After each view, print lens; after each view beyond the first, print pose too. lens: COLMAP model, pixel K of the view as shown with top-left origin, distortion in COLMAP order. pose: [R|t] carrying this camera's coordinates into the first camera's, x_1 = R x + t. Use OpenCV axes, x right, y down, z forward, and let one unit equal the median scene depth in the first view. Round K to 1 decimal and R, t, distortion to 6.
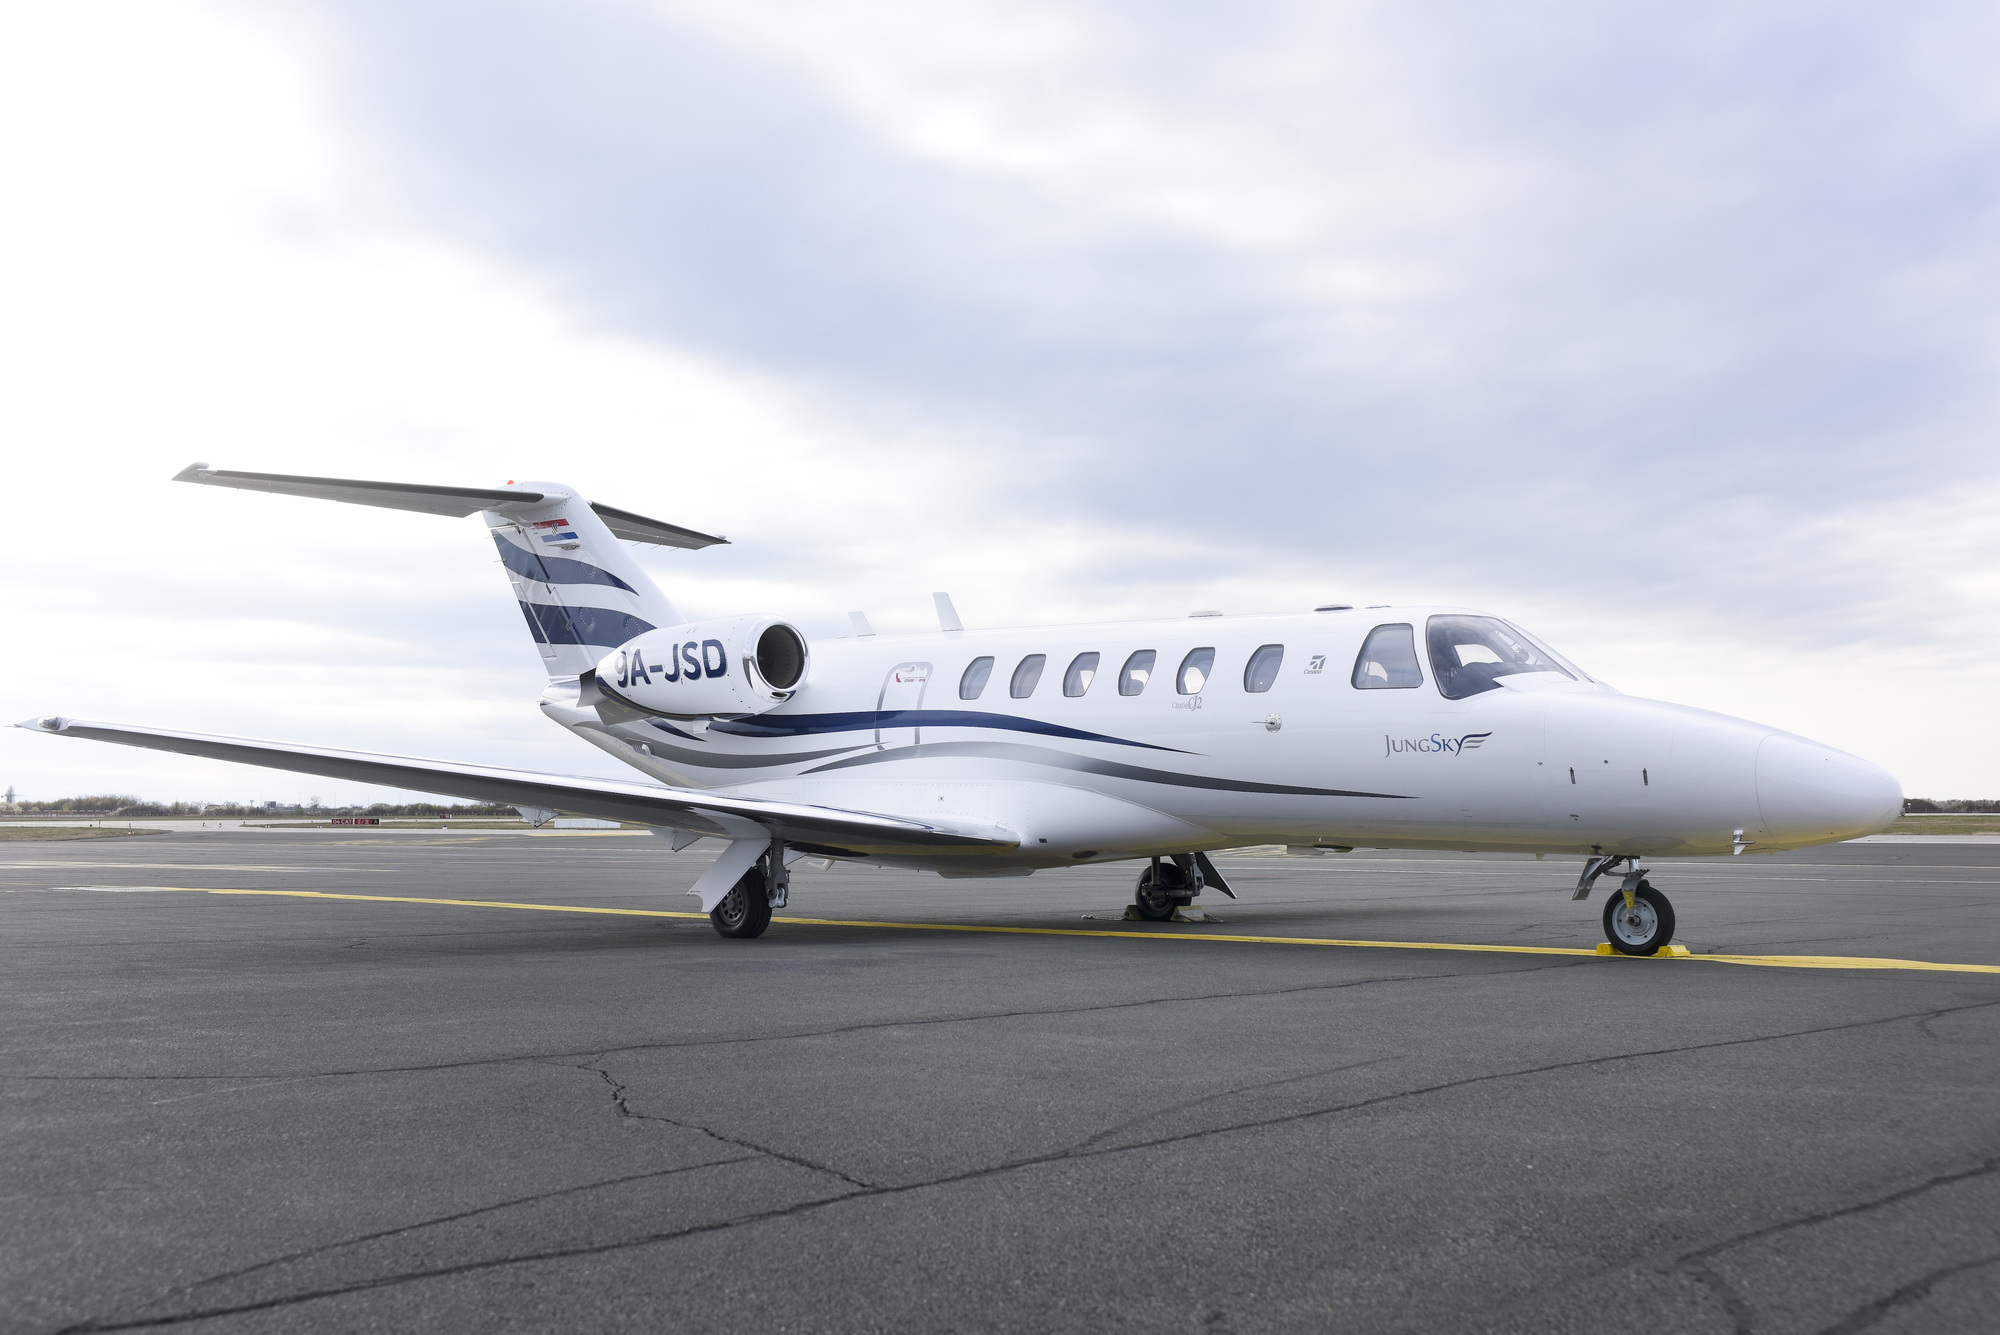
lens RADIAL K [[2189.6, 0, 1000.0], [0, 2189.6, 667.5], [0, 0, 1]] dist [-0.013276, -0.011809]
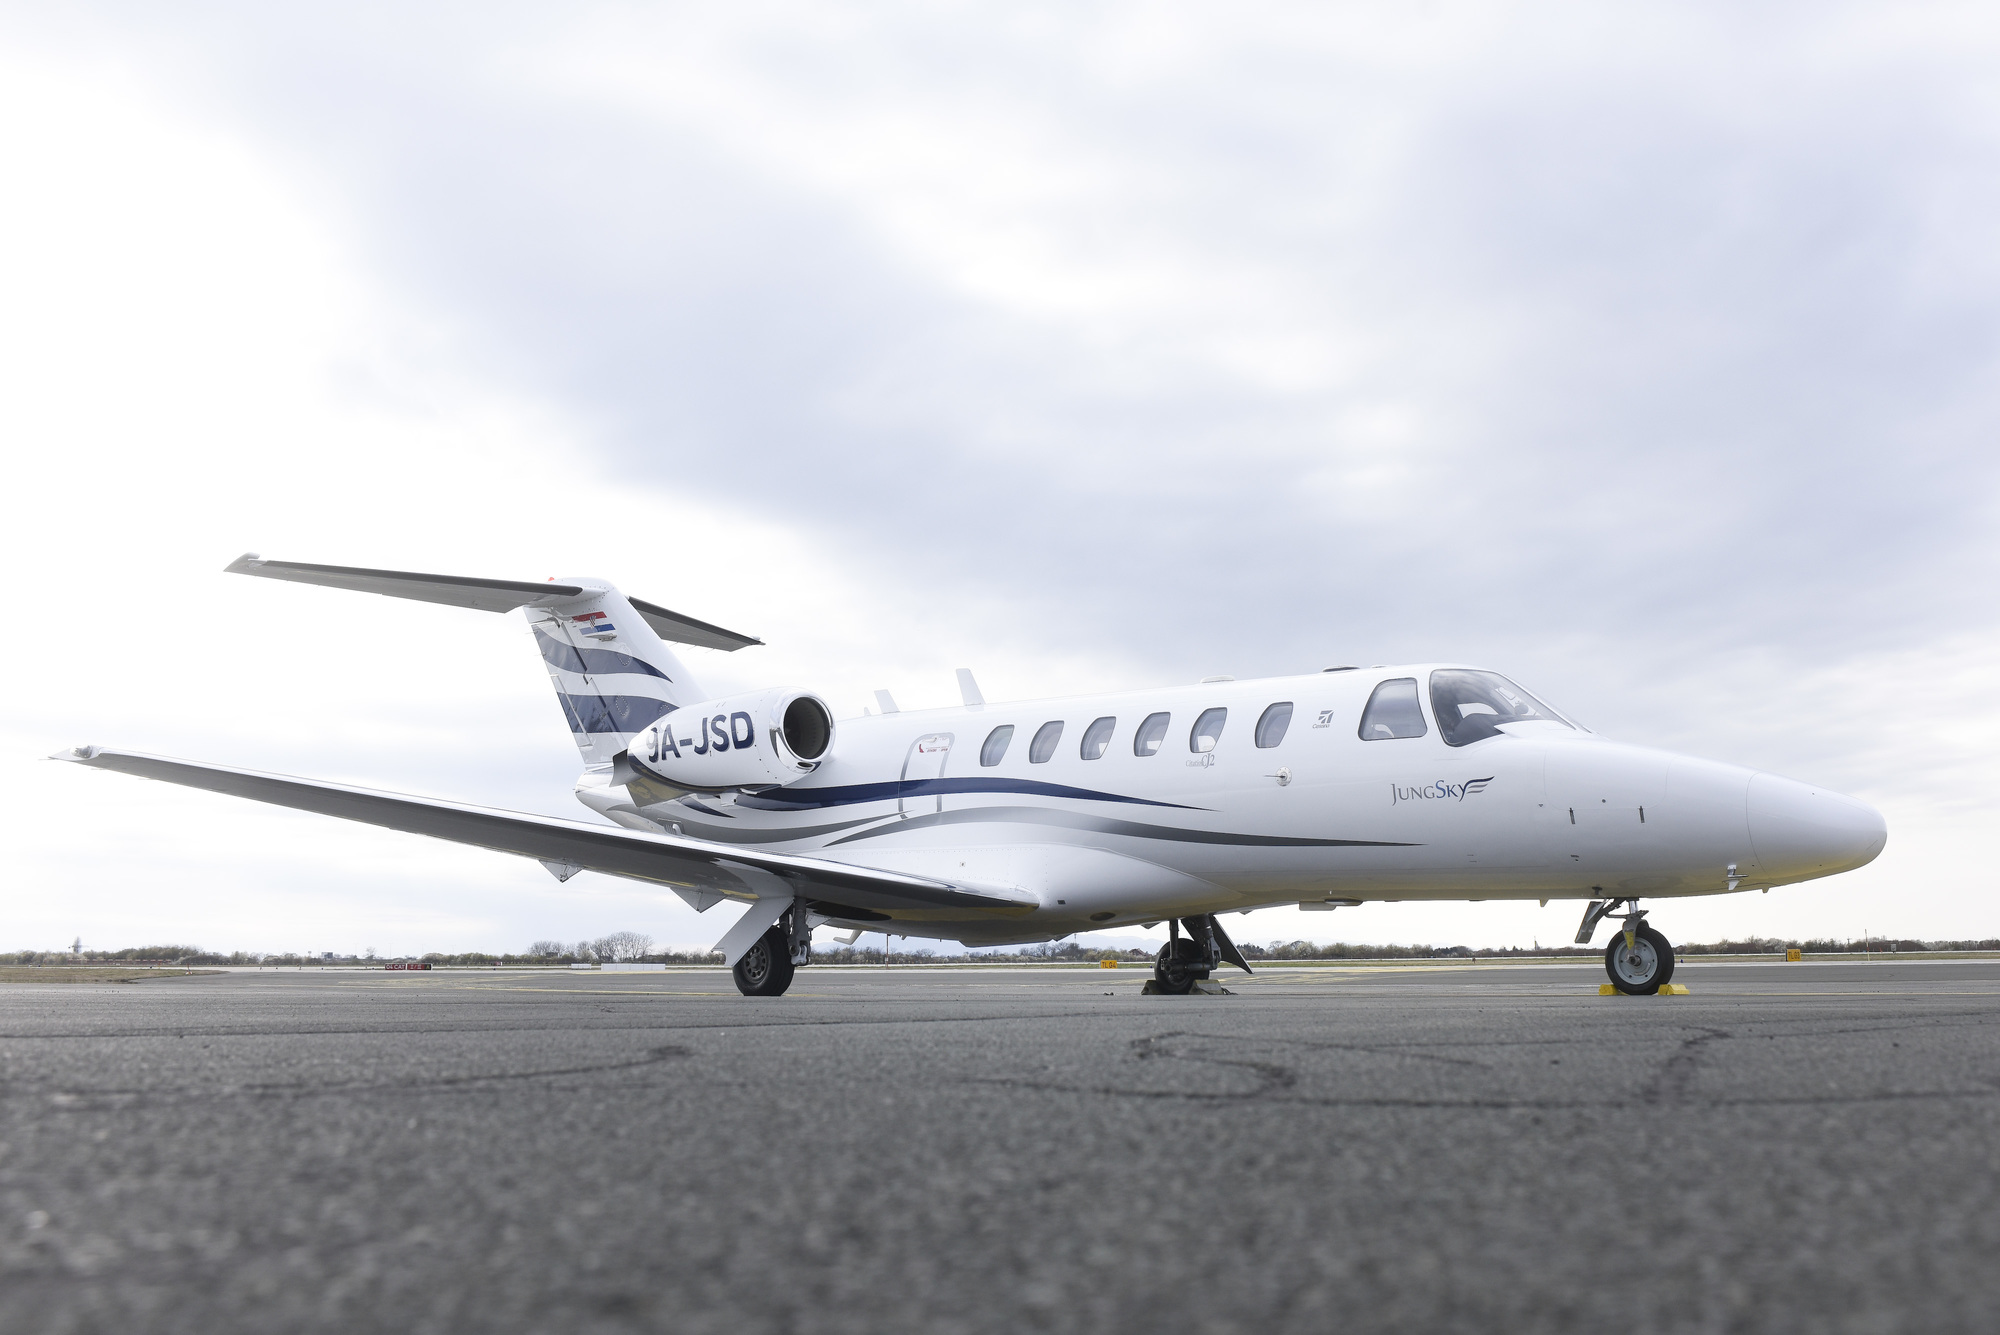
lens RADIAL K [[2095.3, 0, 1089.6], [0, 2095.3, 621.2], [0, 0, 1]] dist [-0.053945, -0.002326]
pose [[0.999658, -0.000824, 0.026153, 0.006852], [0.003333, 0.995373, -0.096028, 0.039885], [-0.025953, 0.096082, 0.995035, 0.014046]]
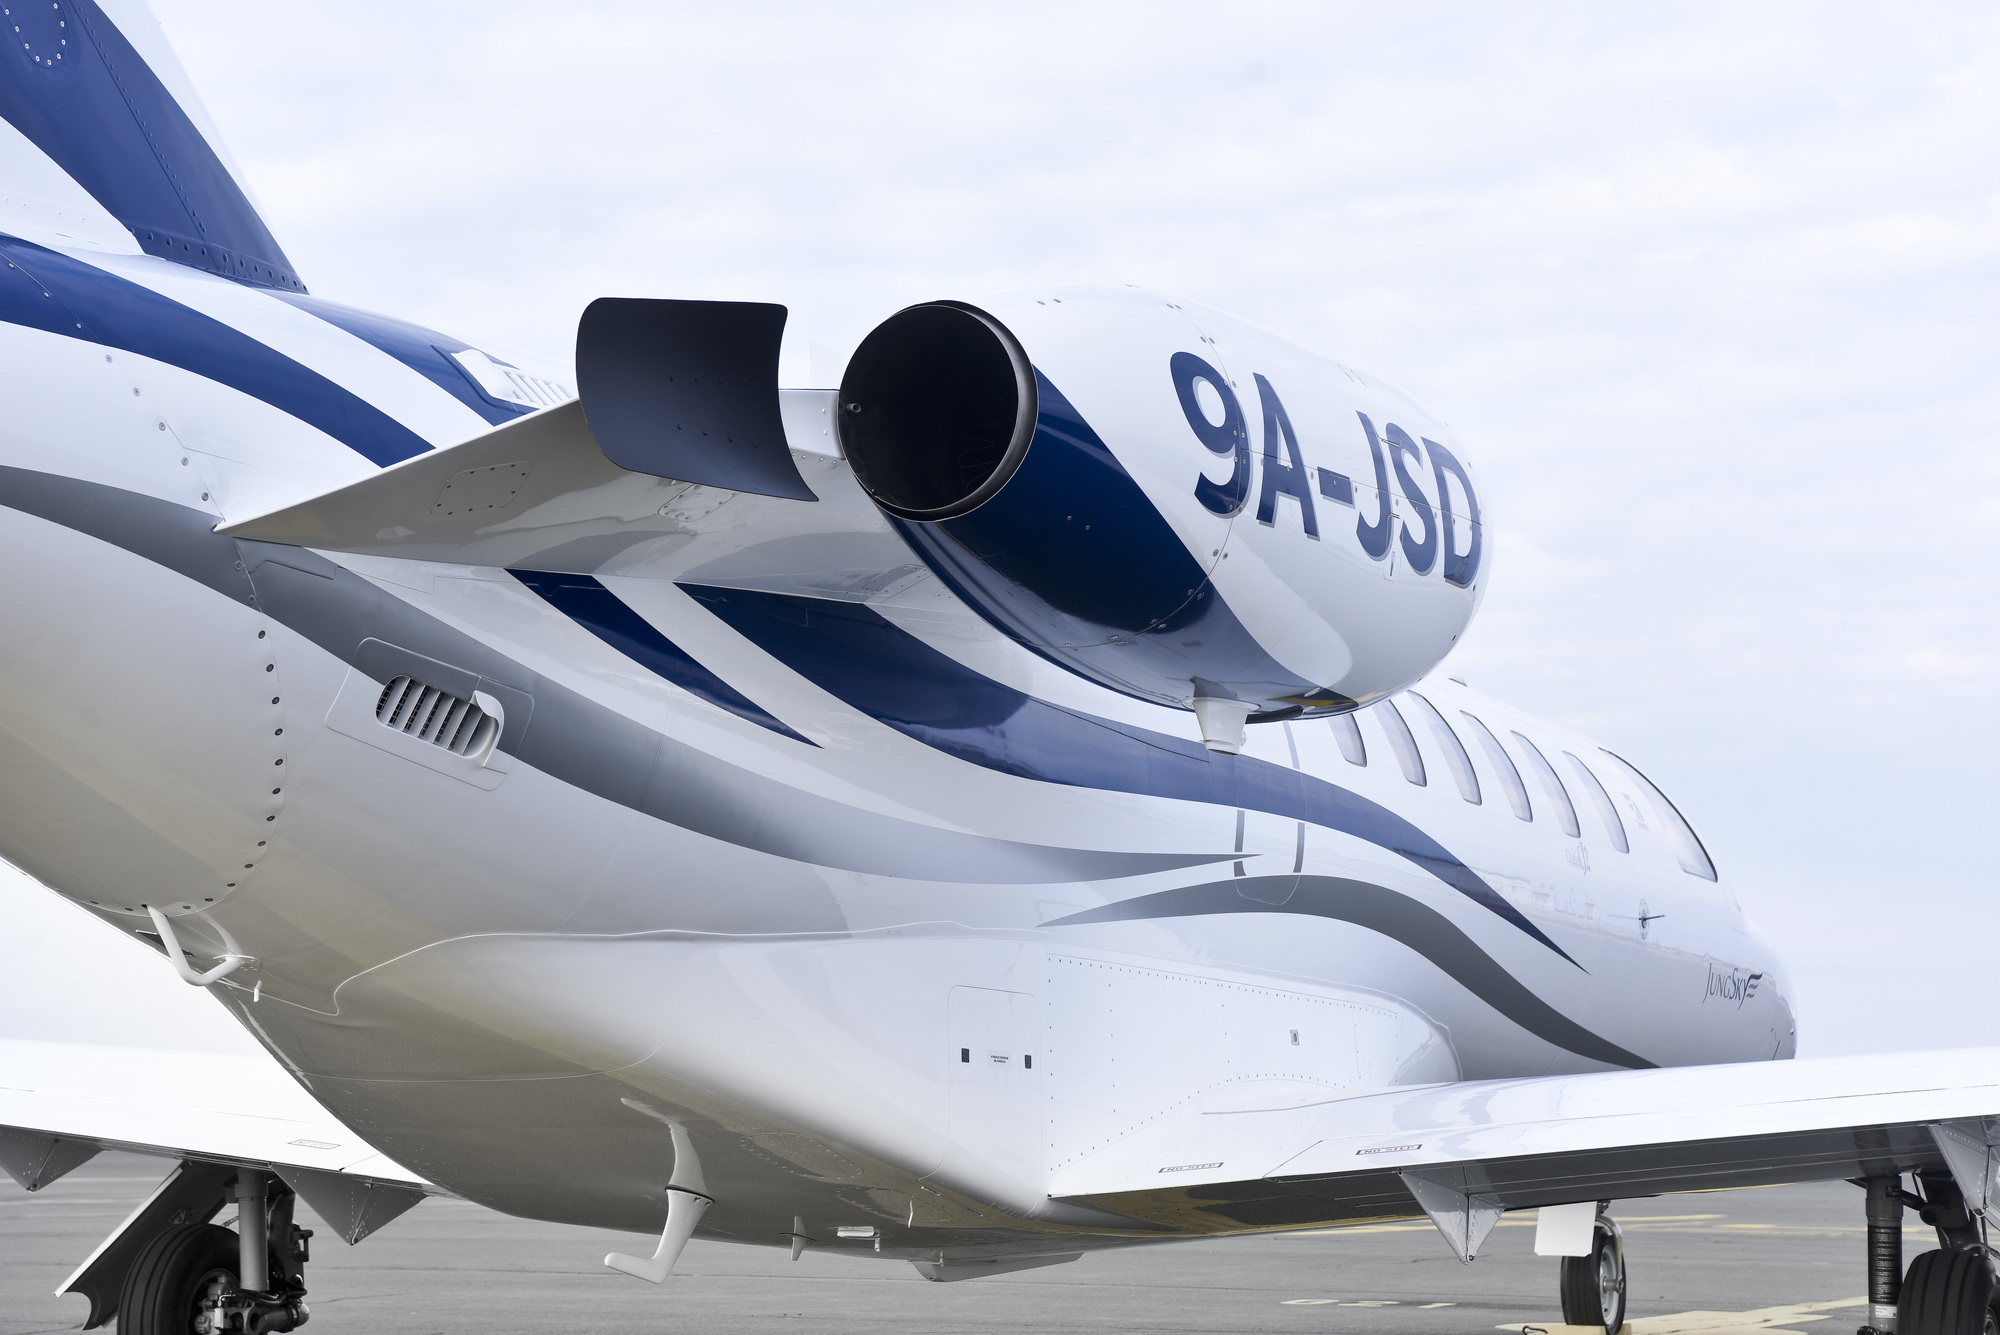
lens RADIAL K [[4040.1, 0, 1000.0], [0, 4040.1, 667.5], [0, 0, 1]] dist [0.056603, 0.131114]
pose [[-0.306732, 0.104125, 0.946083, -0.598840], [-0.083608, 0.987208, -0.135758, 0.089805], [-0.948117, -0.120741, -0.294103, 1.204571]]
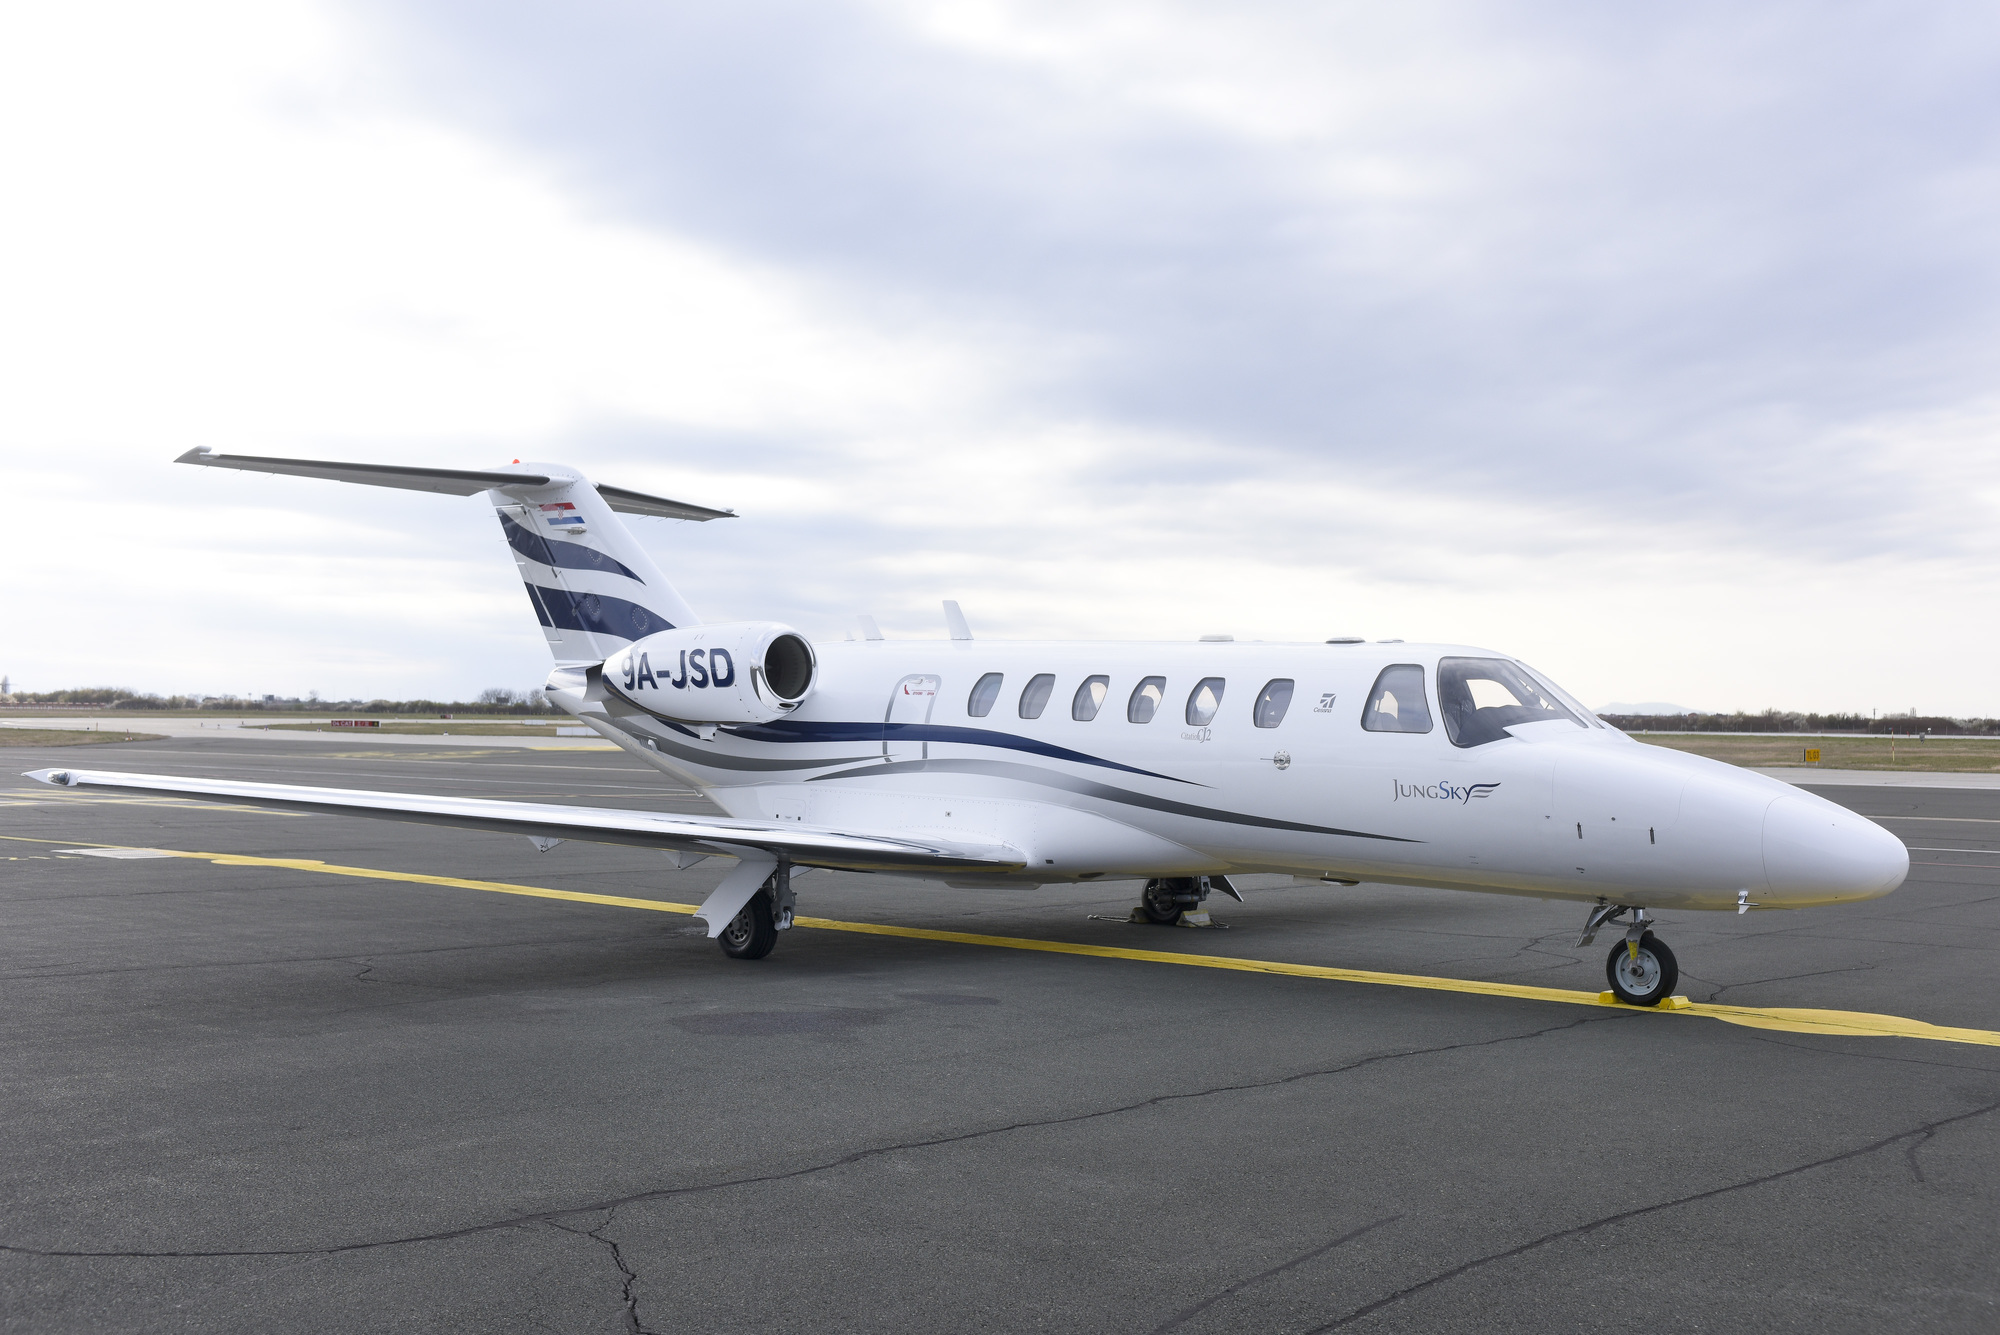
lens RADIAL K [[2225.8, 0, 1008.3], [0, 2225.8, 675.3], [0, 0, 1]] dist [-0.020523, 0.001230]
pose [[0.999903, 0.013920, -0.000121, -0.000266], [-0.013897, 0.998692, 0.049197, -0.052212], [0.000805, -0.049190, 0.998789, -0.009128]]
